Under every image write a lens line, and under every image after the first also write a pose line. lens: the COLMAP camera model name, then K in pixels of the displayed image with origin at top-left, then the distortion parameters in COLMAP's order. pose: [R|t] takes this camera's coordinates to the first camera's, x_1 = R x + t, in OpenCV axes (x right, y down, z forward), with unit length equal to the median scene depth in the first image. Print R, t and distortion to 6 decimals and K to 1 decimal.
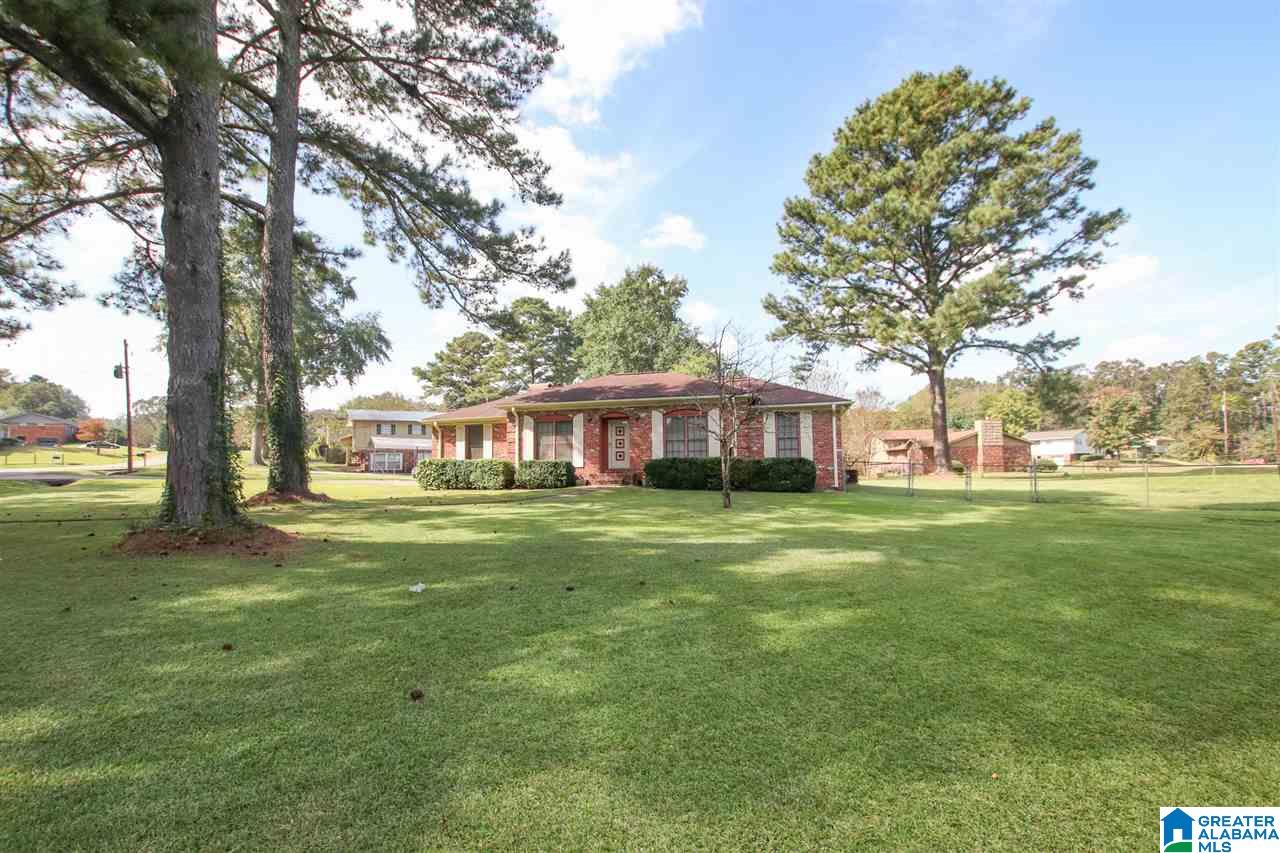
lens RADIAL K [[595.9, 0, 628.2], [0, 595.9, 430.6], [0, 0, 1]] dist [-0.031282, 0.004771]
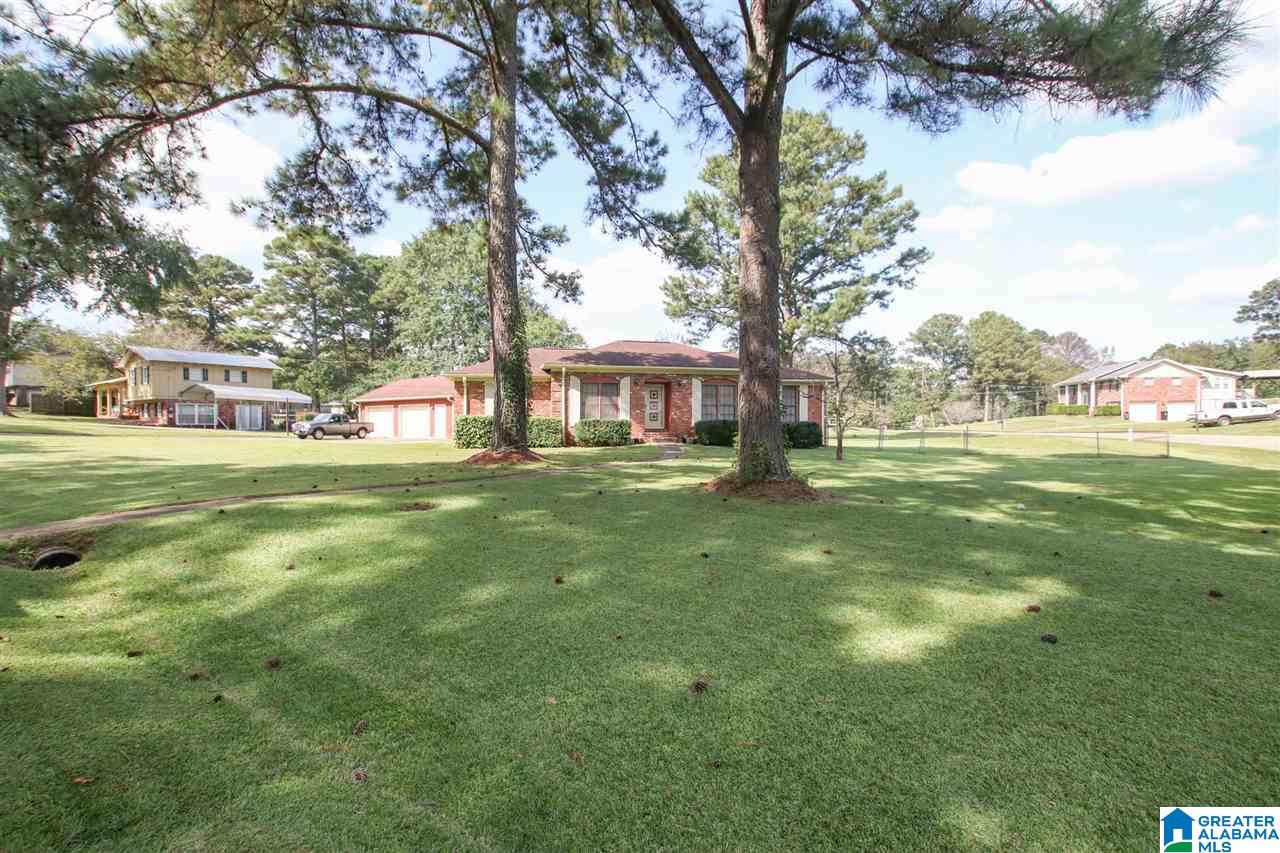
lens RADIAL K [[595.9, 0, 626.7], [0, 595.9, 420.8], [0, 0, 1]] dist [-0.031282, 0.004771]
pose [[0.889956, 0.017444, 0.455712, -0.421947], [-0.043375, 0.997976, 0.046505, 0.000182], [-0.453979, -0.061154, 0.888911, 0.029960]]
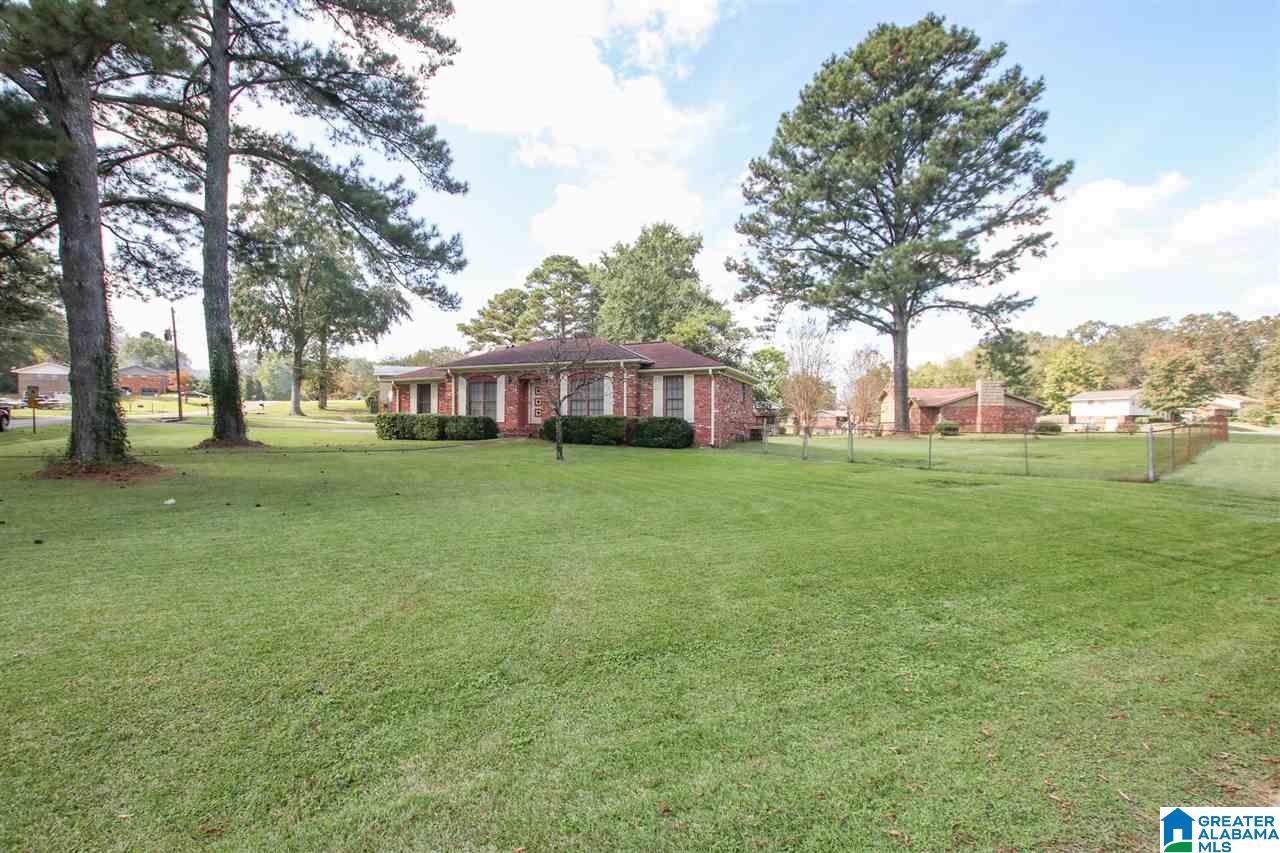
lens RADIAL K [[595.9, 0, 616.8], [0, 595.9, 429.3], [0, 0, 1]] dist [-0.031282, 0.004771]
pose [[0.991022, 0.018468, -0.132421, 0.213179], [-0.008189, 0.996939, 0.077753, -0.011708], [0.133451, -0.075971, 0.988139, -0.075341]]
